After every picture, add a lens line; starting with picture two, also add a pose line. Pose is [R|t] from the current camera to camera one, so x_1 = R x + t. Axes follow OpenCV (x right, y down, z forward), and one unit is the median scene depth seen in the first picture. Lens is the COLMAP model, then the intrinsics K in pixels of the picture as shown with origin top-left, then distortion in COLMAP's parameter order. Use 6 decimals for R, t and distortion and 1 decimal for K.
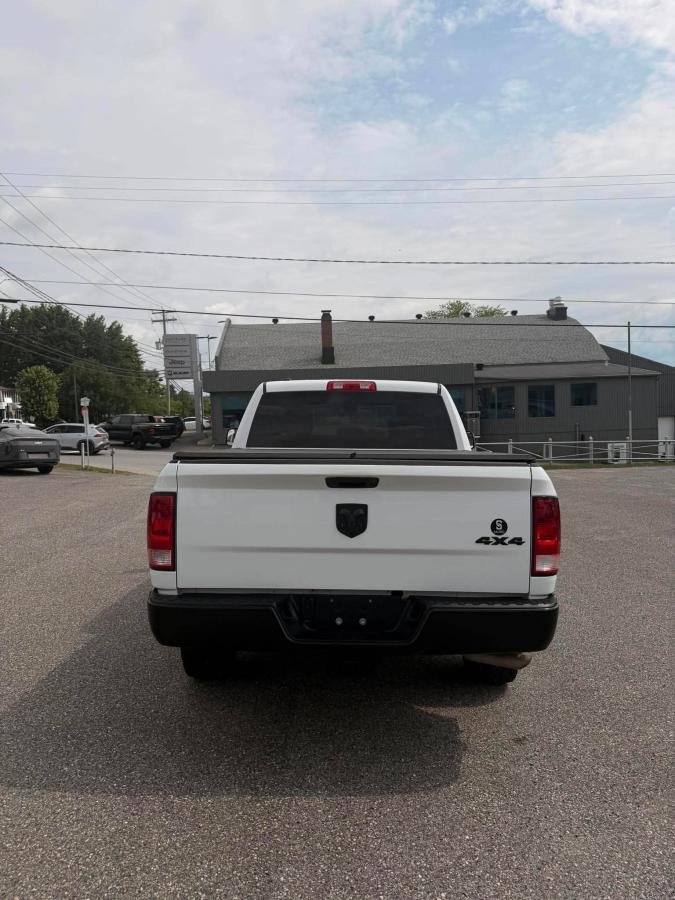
lens RADIAL K [[644.0, 0, 328.0], [0, 644.0, 453.8], [0, 0, 1]] dist [0.018301, 0.001334]
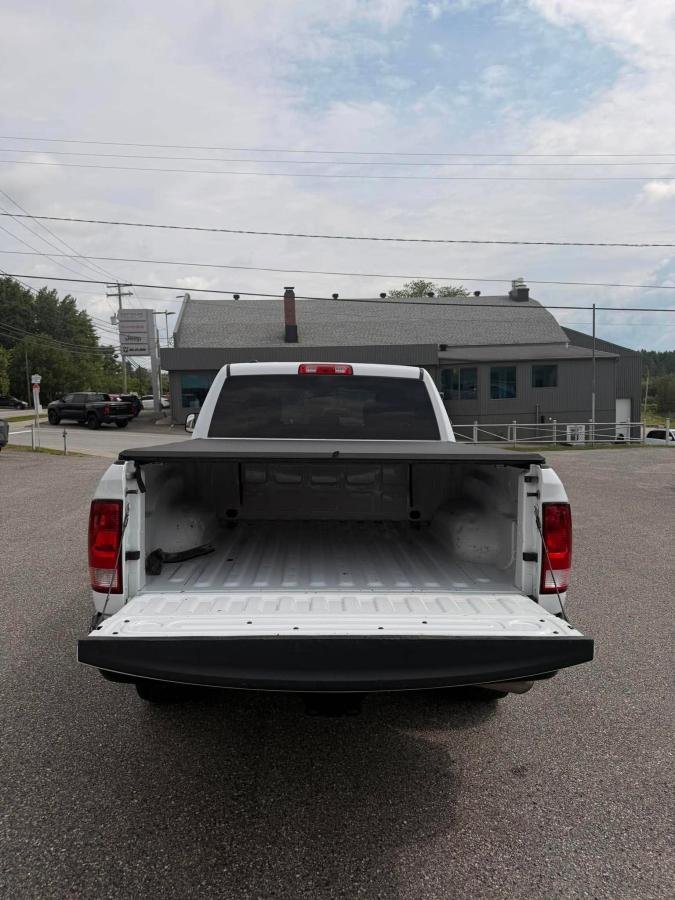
lens RADIAL K [[644.7, 0, 333.7], [0, 644.7, 452.7], [0, 0, 1]] dist [0.003007, -0.004332]
pose [[0.997632, 0.000922, 0.068779, -0.003047], [-0.003048, 0.999520, 0.030822, -0.003651], [-0.068717, -0.030958, 0.997156, 0.020937]]
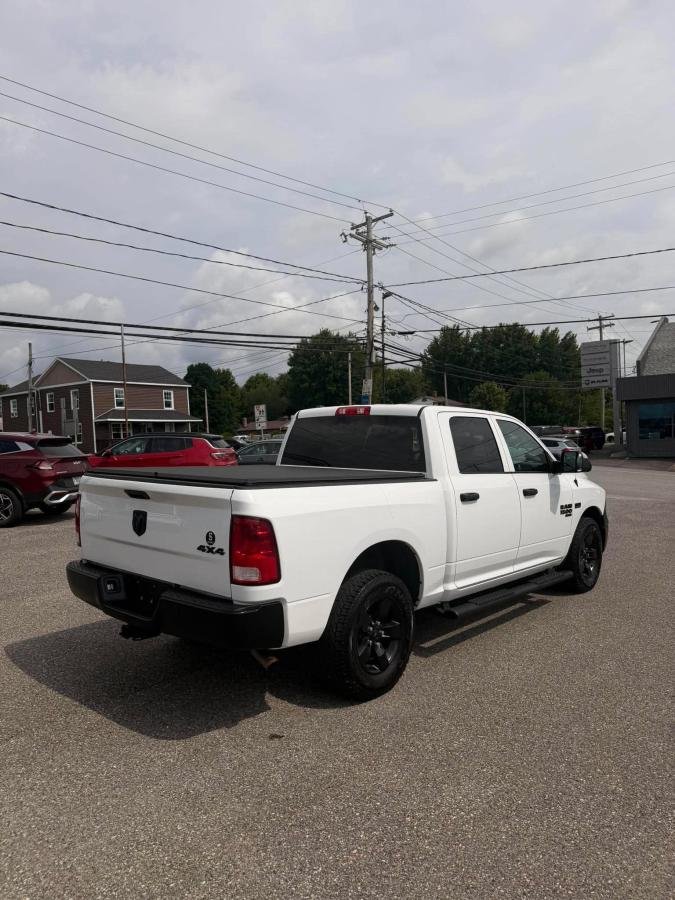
lens RADIAL K [[649.6, 0, 337.5], [0, 649.6, 450.0], [0, 0, 1]] dist [0.021001, -0.034149]
pose [[0.755029, 0.004904, -0.655674, 0.164925], [-0.018876, 0.999720, -0.014260, -0.004938], [0.655420, 0.023143, 0.754910, 0.032353]]
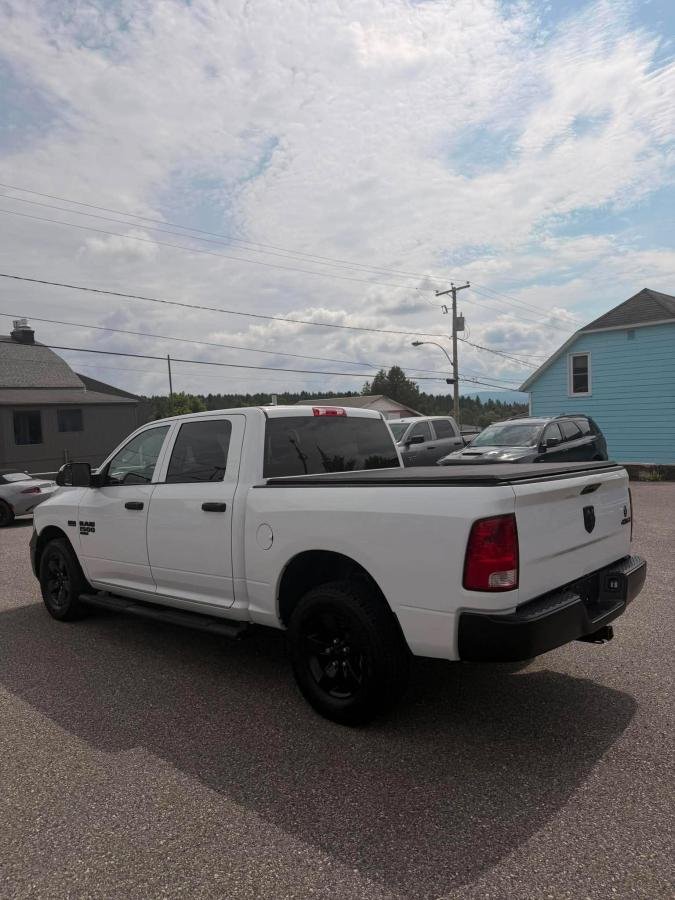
lens RADIAL K [[644.7, 0, 333.7], [0, 644.7, 452.7], [0, 0, 1]] dist [0.003007, -0.004332]
pose [[0.636007, -0.034787, 0.770899, -0.168019], [0.067151, 0.997689, -0.010381, -0.006439], [-0.768756, 0.058369, 0.636873, 0.075656]]
